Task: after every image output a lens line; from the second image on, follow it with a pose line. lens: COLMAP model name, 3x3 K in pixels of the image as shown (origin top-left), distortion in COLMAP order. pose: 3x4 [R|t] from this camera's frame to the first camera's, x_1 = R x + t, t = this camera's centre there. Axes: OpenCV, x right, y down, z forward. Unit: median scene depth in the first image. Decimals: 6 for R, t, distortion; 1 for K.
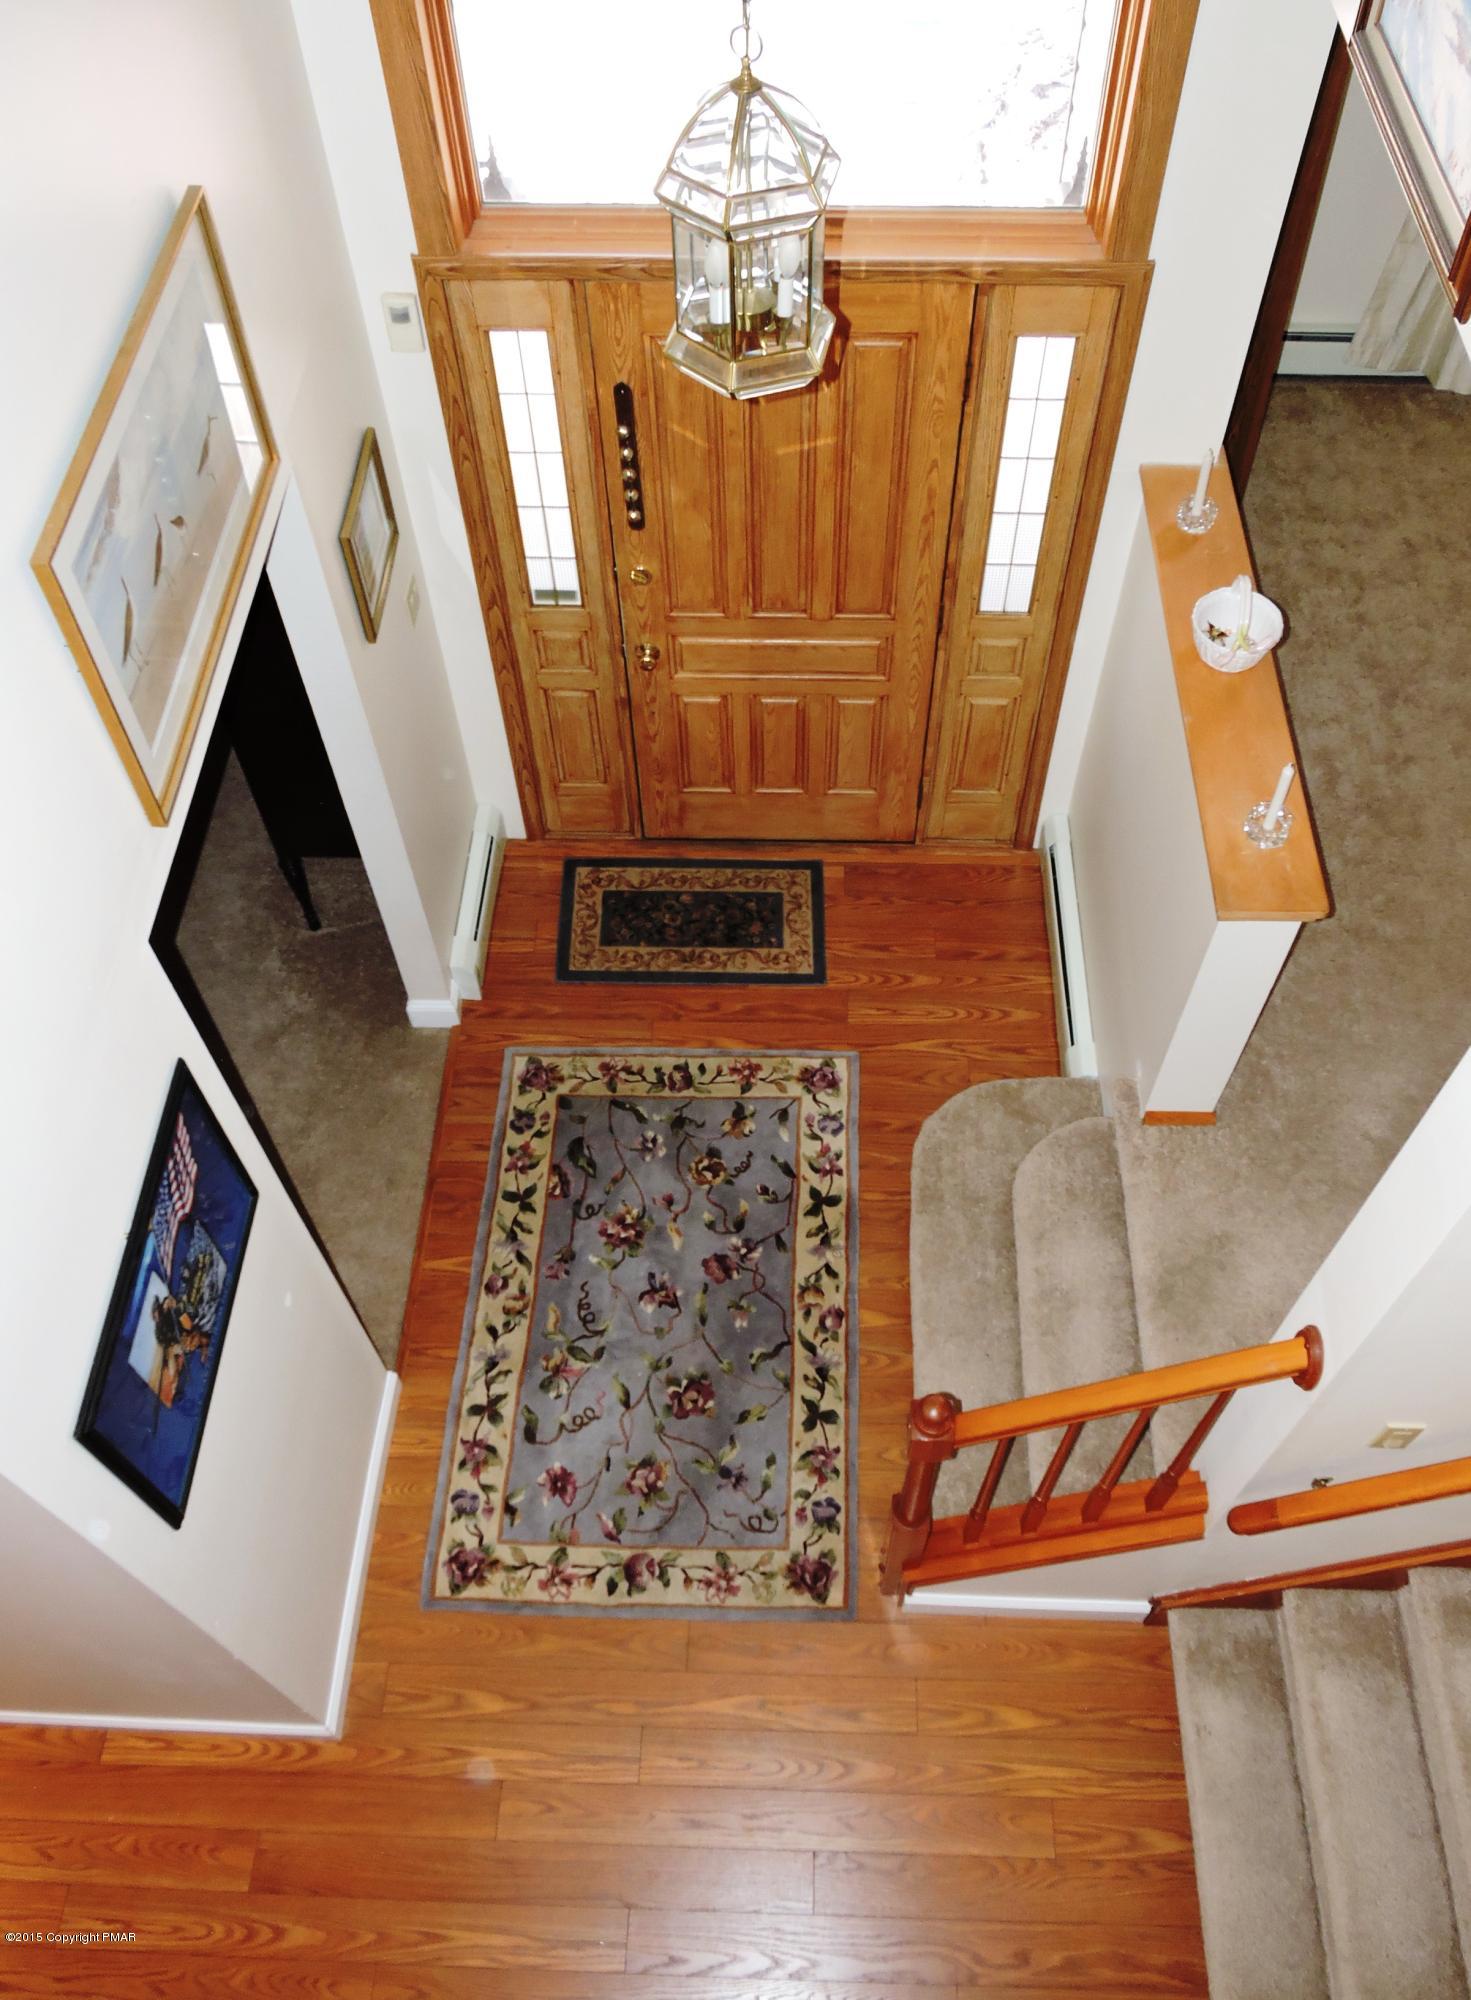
lens RADIAL K [[1605.6, 0, 748.0], [0, 1605.6, 998.9], [0, 0, 1]] dist [0.004497, -0.003226]
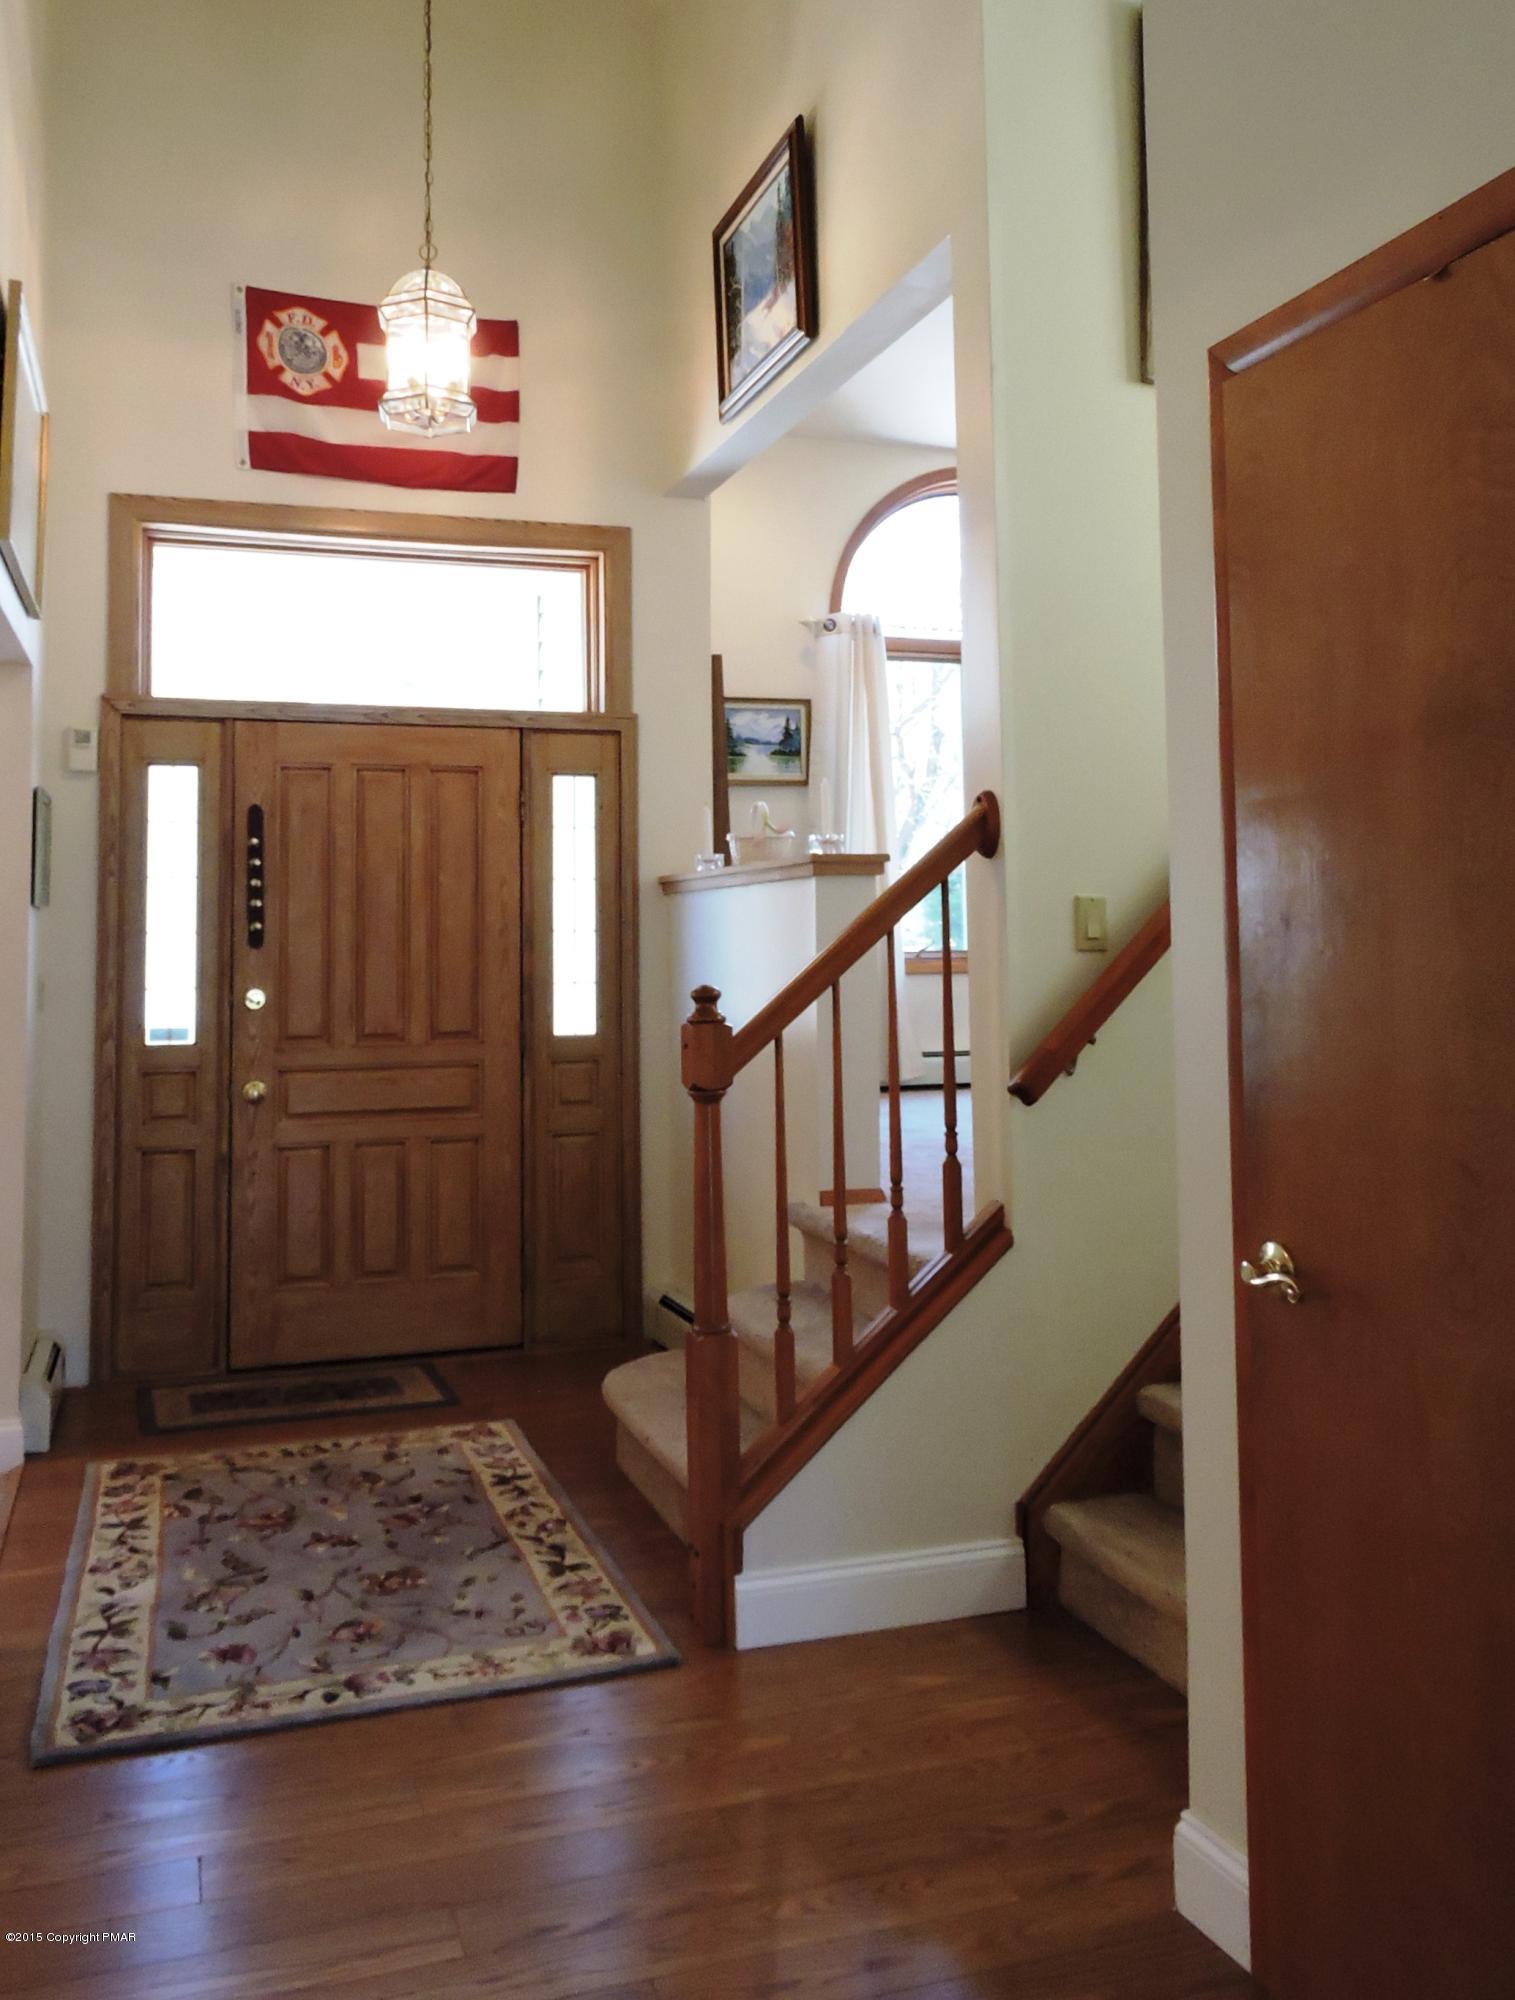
lens RADIAL K [[1881.7, 0, 758.5], [0, 1881.7, 1002.2], [0, 0, 1]] dist [0.001021, 0.000000]
pose [[0.934511, 0.028603, 0.354783, -0.202563], [0.293908, 0.500217, -0.814494, 0.903429], [-0.200766, 0.865427, 0.459052, 0.325870]]
